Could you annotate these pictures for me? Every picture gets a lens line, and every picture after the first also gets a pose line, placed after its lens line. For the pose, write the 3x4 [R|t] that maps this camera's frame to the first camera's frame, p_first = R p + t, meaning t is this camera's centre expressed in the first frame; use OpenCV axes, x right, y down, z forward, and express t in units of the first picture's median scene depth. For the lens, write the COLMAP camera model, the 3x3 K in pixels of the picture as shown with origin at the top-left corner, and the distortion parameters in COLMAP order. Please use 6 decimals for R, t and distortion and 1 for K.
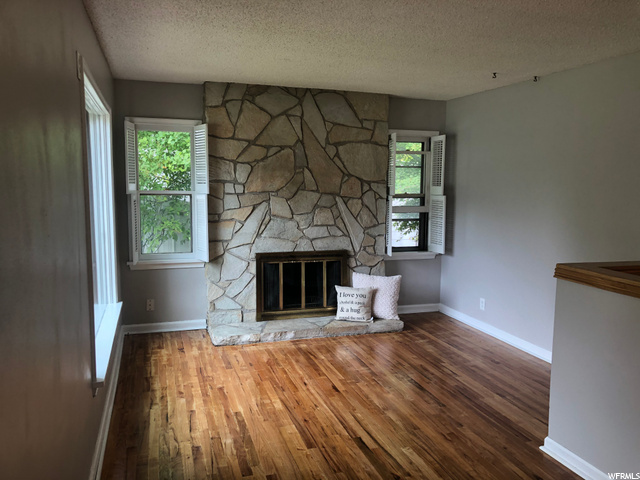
lens RADIAL K [[526.5, 0, 324.2], [0, 526.5, 239.0], [0, 0, 1]] dist [0.041993, -0.009482]
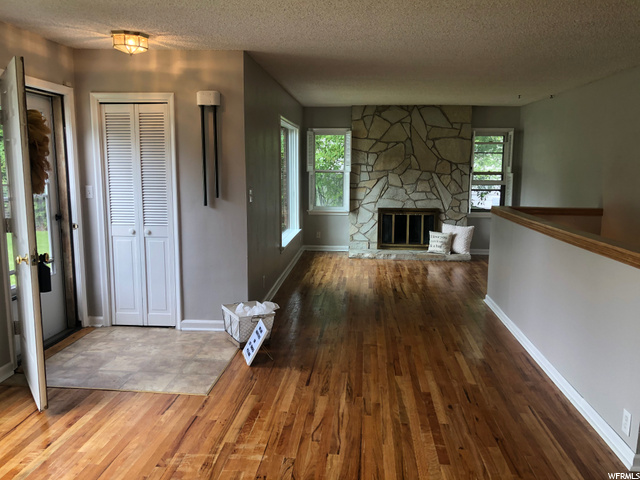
lens RADIAL K [[526.5, 0, 315.4], [0, 526.5, 239.5], [0, 0, 1]] dist [0.041993, -0.009482]
pose [[0.919527, 0.051486, -0.389641, 0.333923], [-0.037773, 0.998370, 0.042782, 0.062448], [0.391208, -0.024621, 0.919973, -0.591808]]
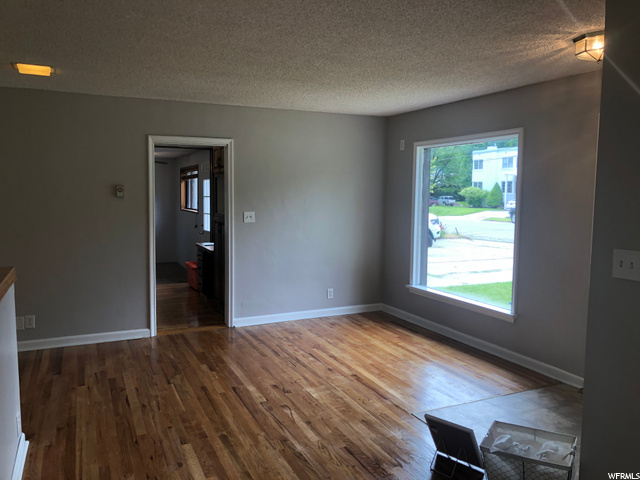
lens RADIAL K [[526.5, 0, 324.7], [0, 526.5, 238.7], [0, 0, 1]] dist [0.041993, -0.009482]
pose [[-0.991950, -0.007903, -0.126386, 0.012787], [-0.031696, 0.981777, 0.187377, -0.177933], [0.122602, 0.189874, -0.974123, 1.643145]]
